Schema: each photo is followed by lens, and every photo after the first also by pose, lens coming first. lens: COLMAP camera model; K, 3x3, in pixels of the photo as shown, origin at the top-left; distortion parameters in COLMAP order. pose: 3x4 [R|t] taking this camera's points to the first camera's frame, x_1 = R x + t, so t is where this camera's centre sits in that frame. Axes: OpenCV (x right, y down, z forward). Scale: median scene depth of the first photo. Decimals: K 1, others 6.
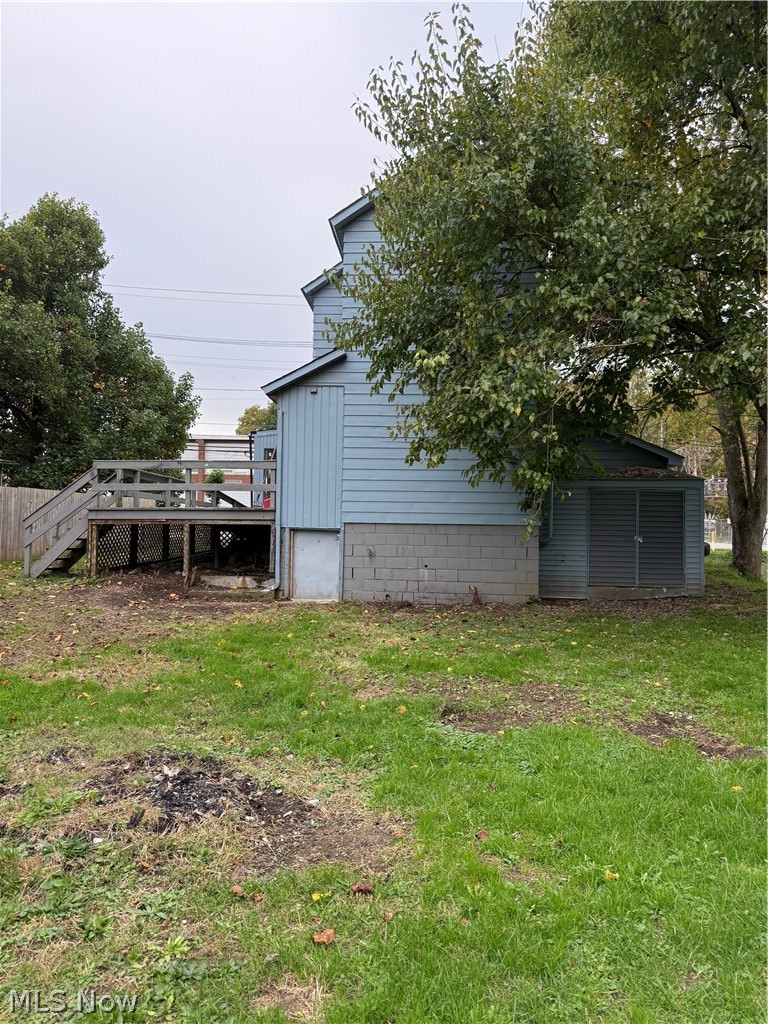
lens RADIAL K [[727.9, 0, 384.7], [0, 727.9, 515.2], [0, 0, 1]] dist [0.046698, -0.047359]
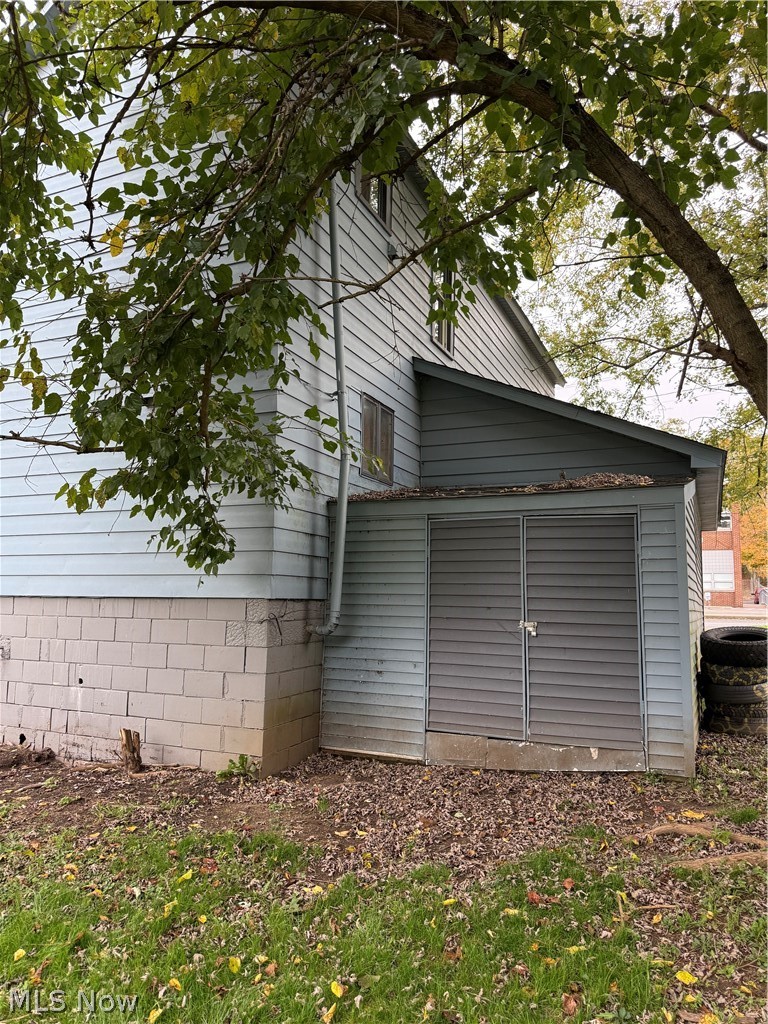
lens RADIAL K [[727.9, 0, 390.2], [0, 727.9, 514.0], [0, 0, 1]] dist [0.046698, -0.047359]
pose [[0.944444, -0.041296, -0.326069, 0.422662], [0.012527, 0.995877, -0.089843, 0.003054], [0.328435, 0.080767, 0.941067, 0.570958]]
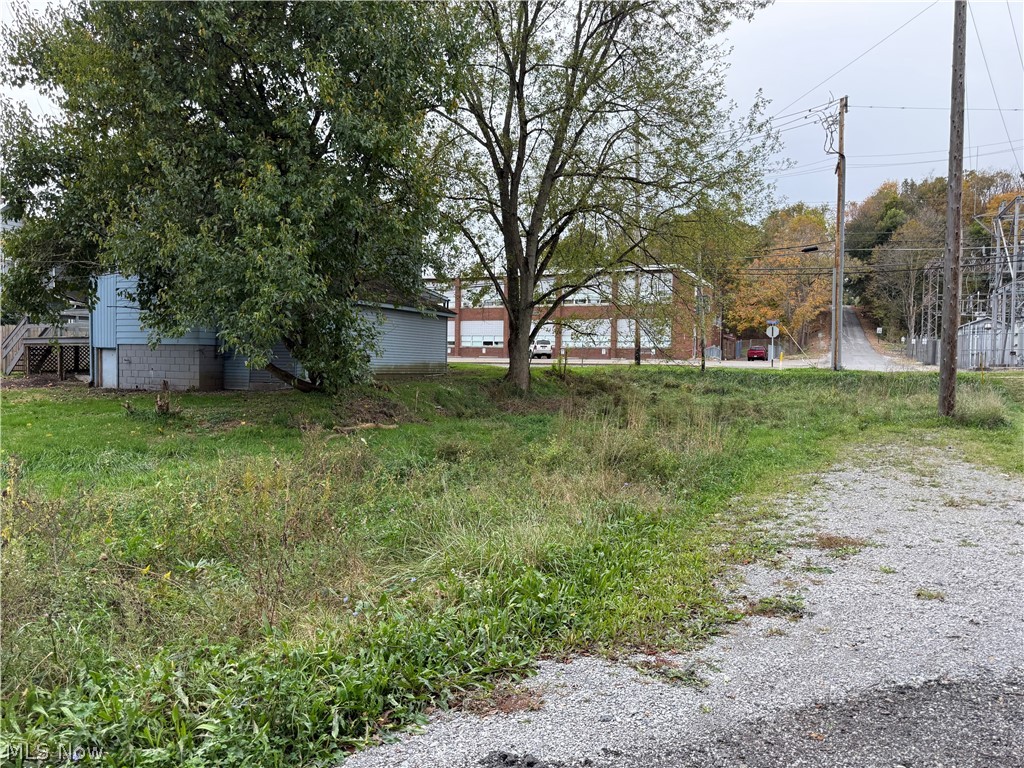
lens RADIAL K [[727.9, 0, 514.9], [0, 727.9, 381.0], [0, 0, 1]] dist [0.046698, -0.047359]
pose [[0.941047, 0.006266, -0.338217, 1.420286], [0.015389, 0.998000, 0.061306, 0.005077], [0.337924, -0.062897, 0.939069, -0.332099]]
